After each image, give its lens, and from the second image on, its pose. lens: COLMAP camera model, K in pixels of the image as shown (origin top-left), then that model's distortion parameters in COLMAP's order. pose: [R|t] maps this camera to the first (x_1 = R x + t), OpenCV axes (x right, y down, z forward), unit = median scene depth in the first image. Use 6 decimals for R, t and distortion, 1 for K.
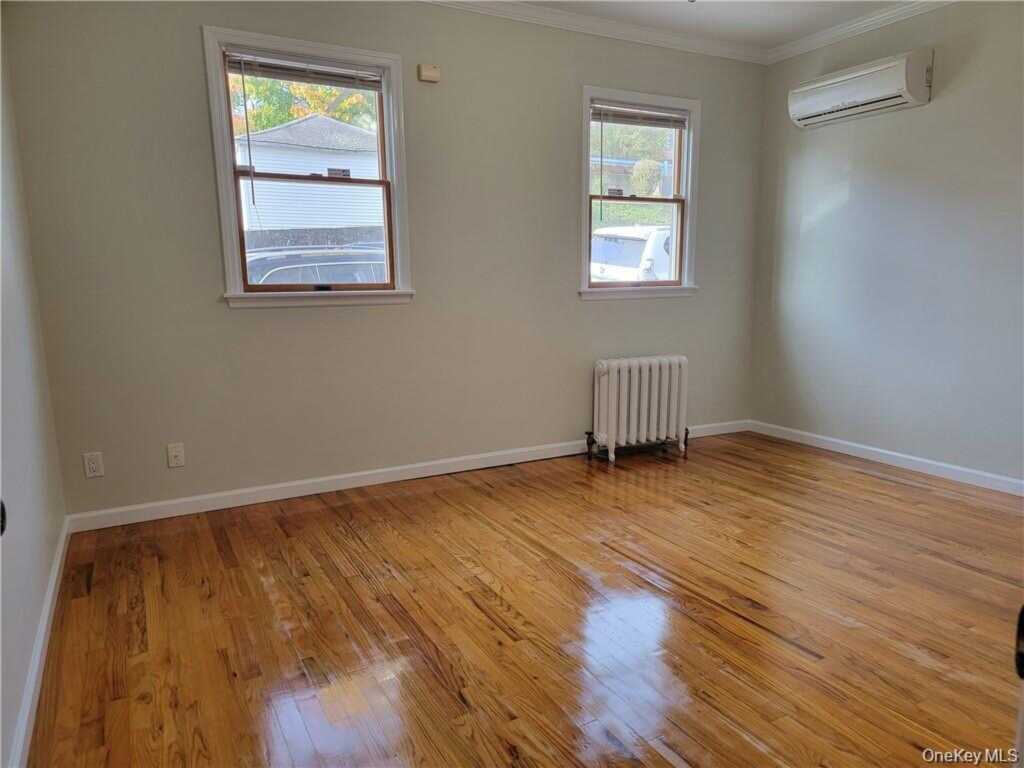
lens RADIAL K [[717.7, 0, 509.2], [0, 717.7, 385.9], [0, 0, 1]] dist [0.033124, 0.000354]
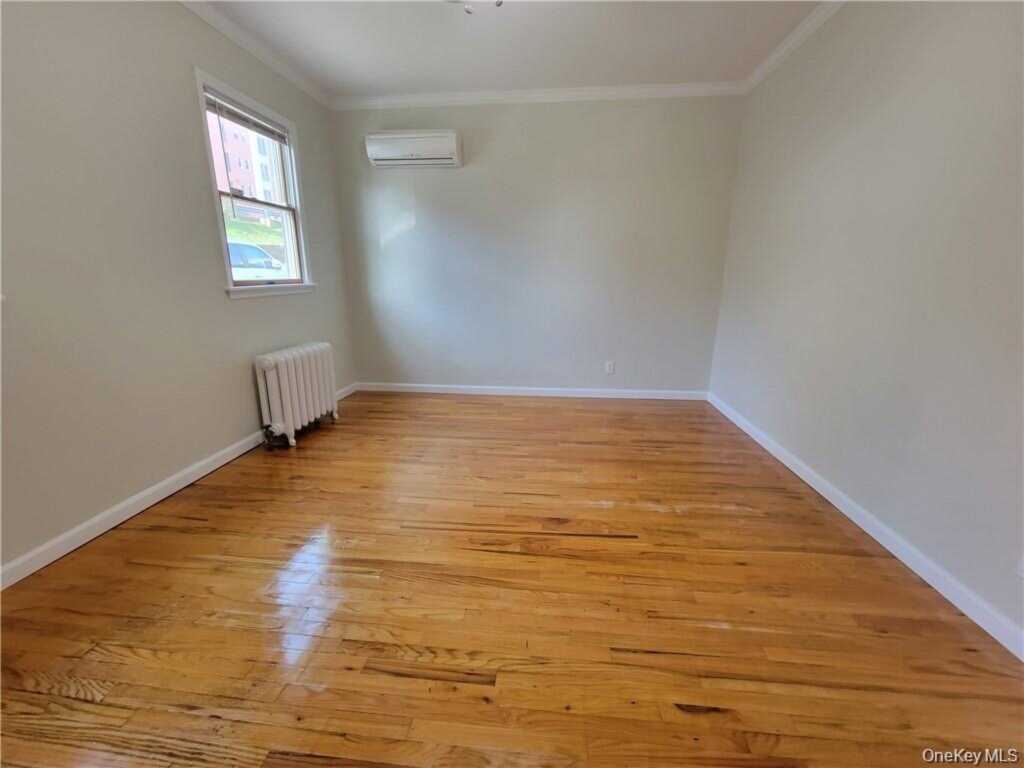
lens RADIAL K [[425.6, 0, 514.5], [0, 425.6, 374.0], [0, 0, 1]] dist [-0.002588, -0.002418]
pose [[0.554782, -0.181516, 0.811953, -0.180161], [0.119042, 0.983188, 0.138459, -0.053222], [-0.823435, 0.019842, 0.567063, 0.353506]]
